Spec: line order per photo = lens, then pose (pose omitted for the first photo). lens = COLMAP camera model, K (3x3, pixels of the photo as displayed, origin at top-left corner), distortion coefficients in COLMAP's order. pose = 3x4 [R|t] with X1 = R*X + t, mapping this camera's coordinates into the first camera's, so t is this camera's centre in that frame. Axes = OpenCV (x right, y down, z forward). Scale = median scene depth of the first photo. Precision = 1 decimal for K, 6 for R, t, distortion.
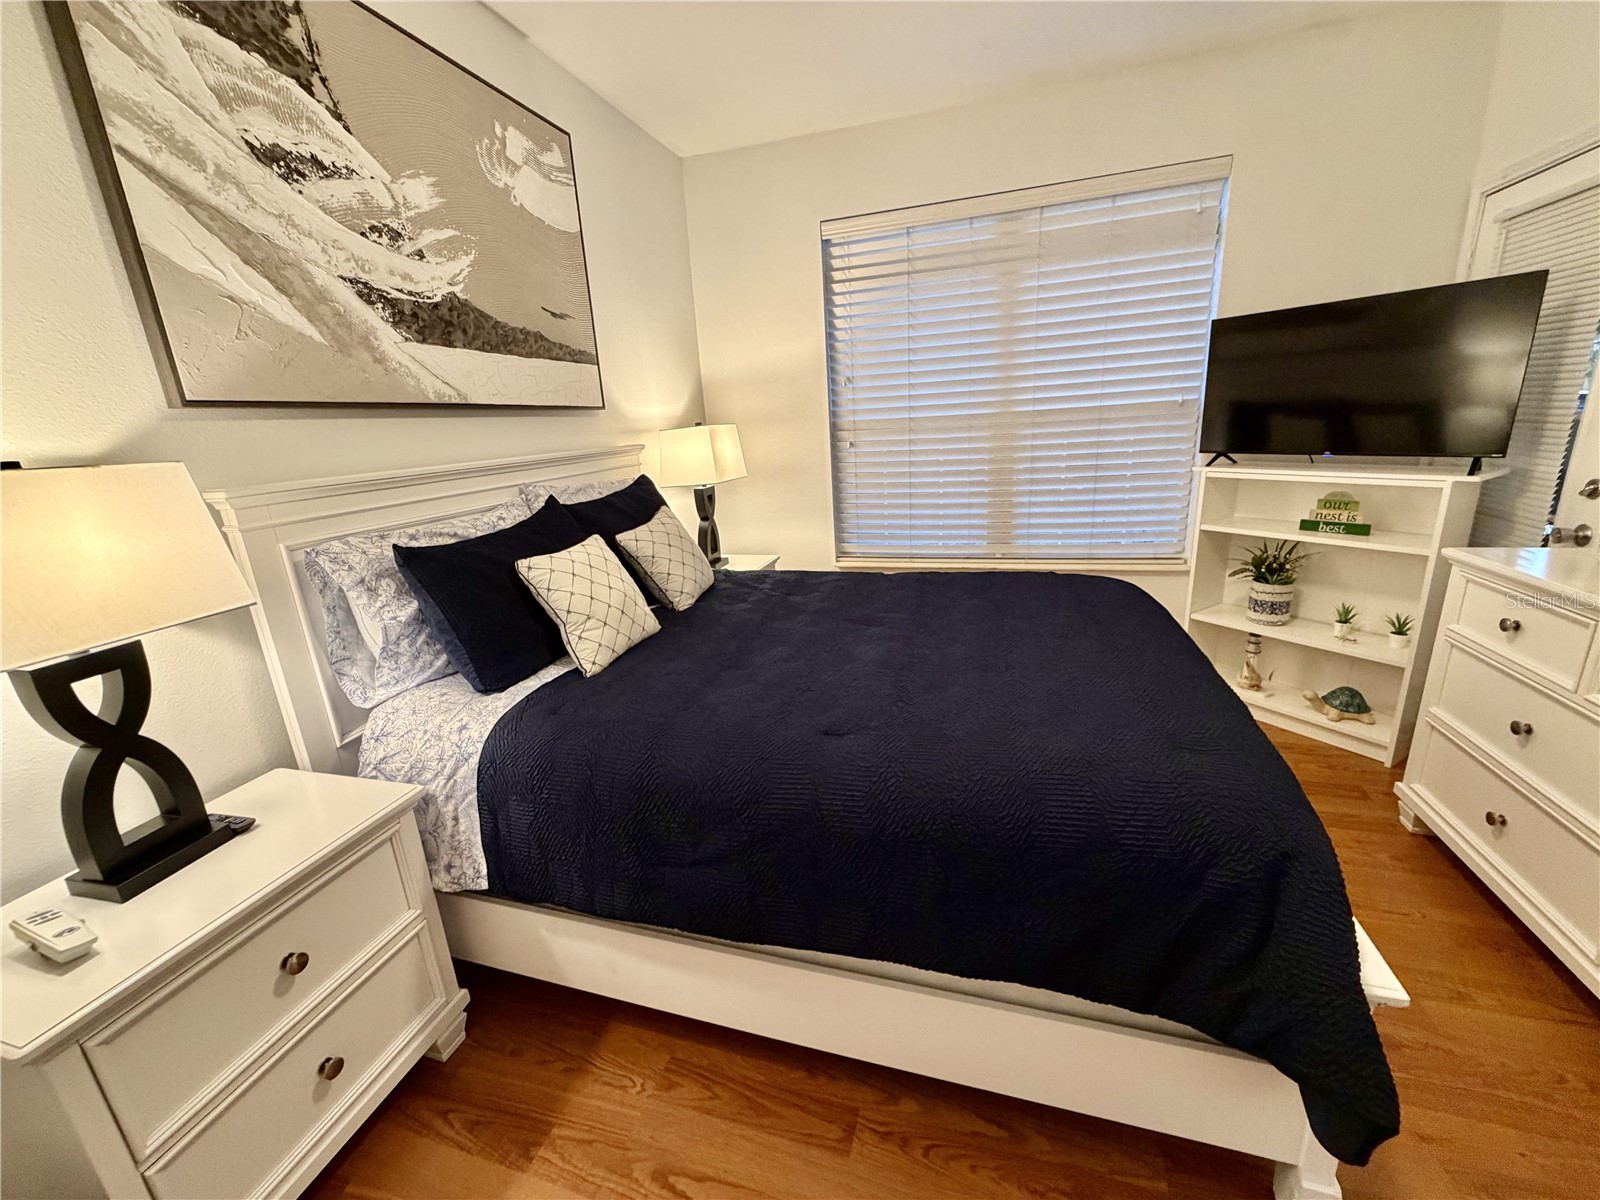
lens RADIAL K [[637.0, 0, 793.9], [0, 637.0, 597.9], [0, 0, 1]] dist [-0.002158, 0.000339]
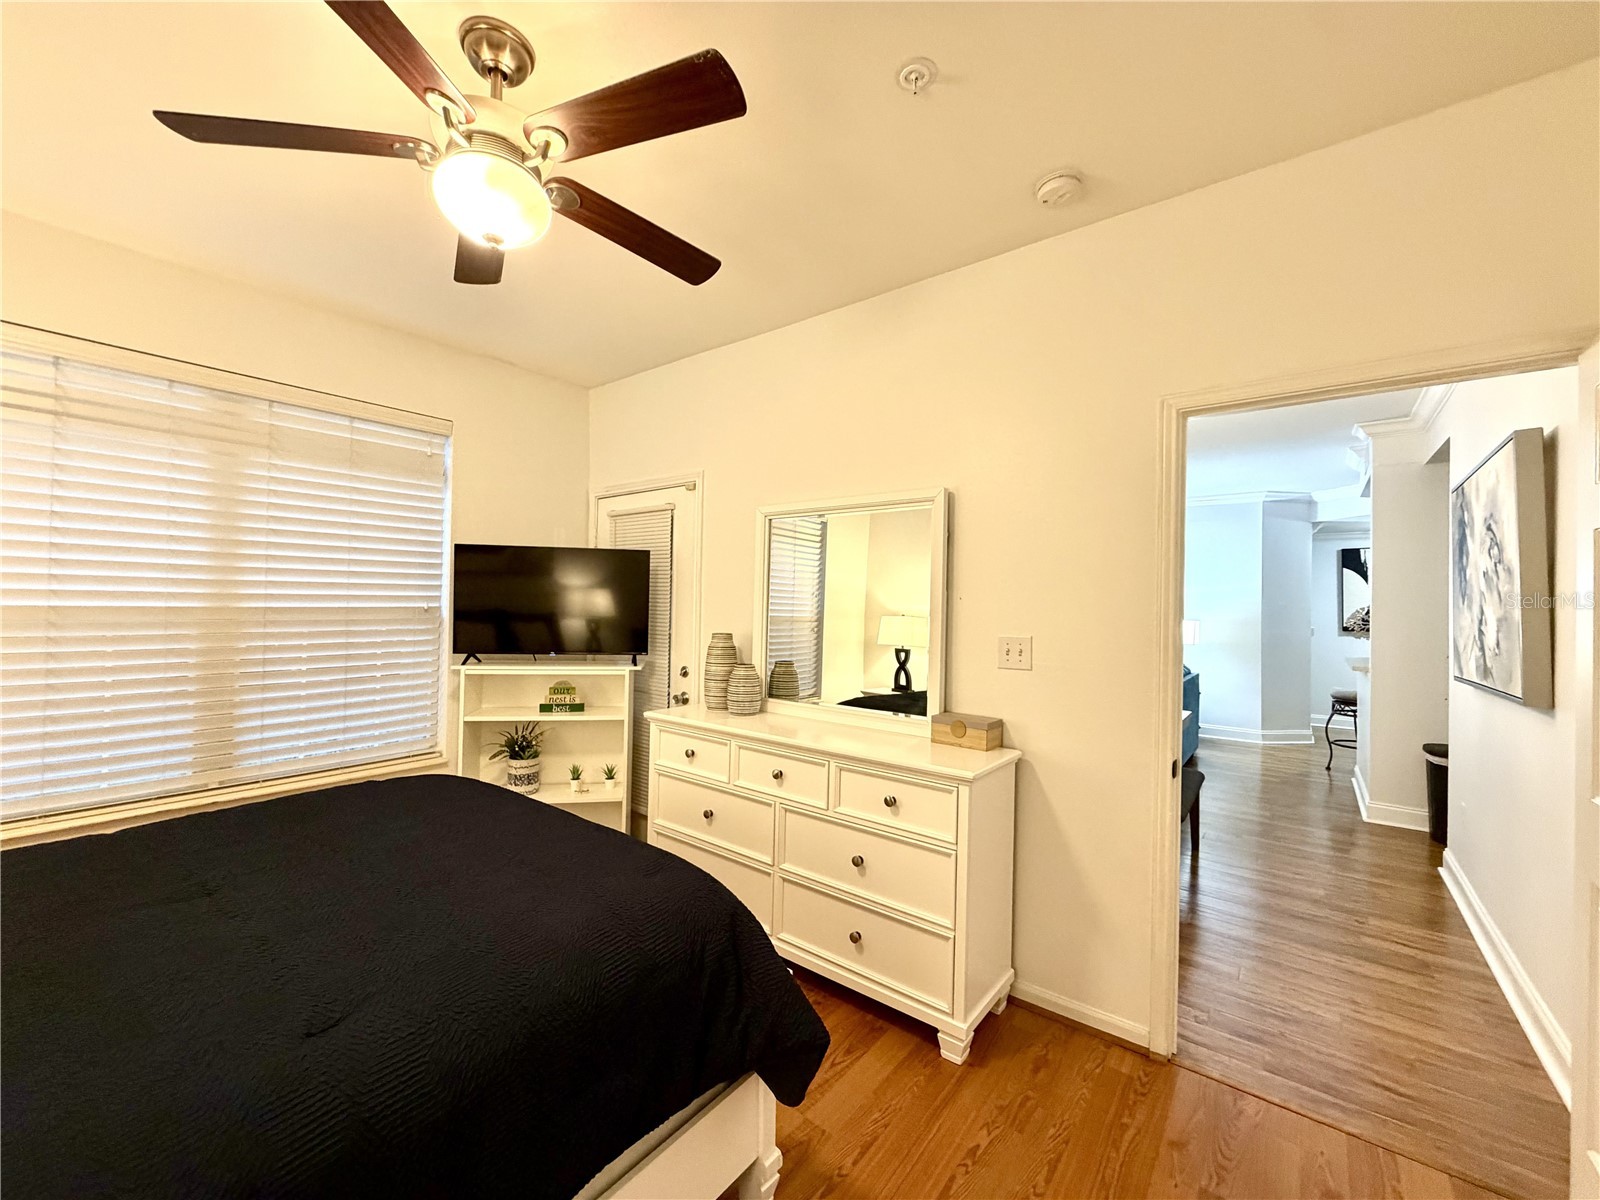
lens RADIAL K [[637.0, 0, 793.7], [0, 637.0, 600.3], [0, 0, 1]] dist [-0.002158, 0.000339]
pose [[0.352221, 0.072648, 0.933093, -0.212916], [0.215544, 0.963886, -0.156409, -0.013869], [-0.910758, 0.256213, 0.323842, 0.066959]]
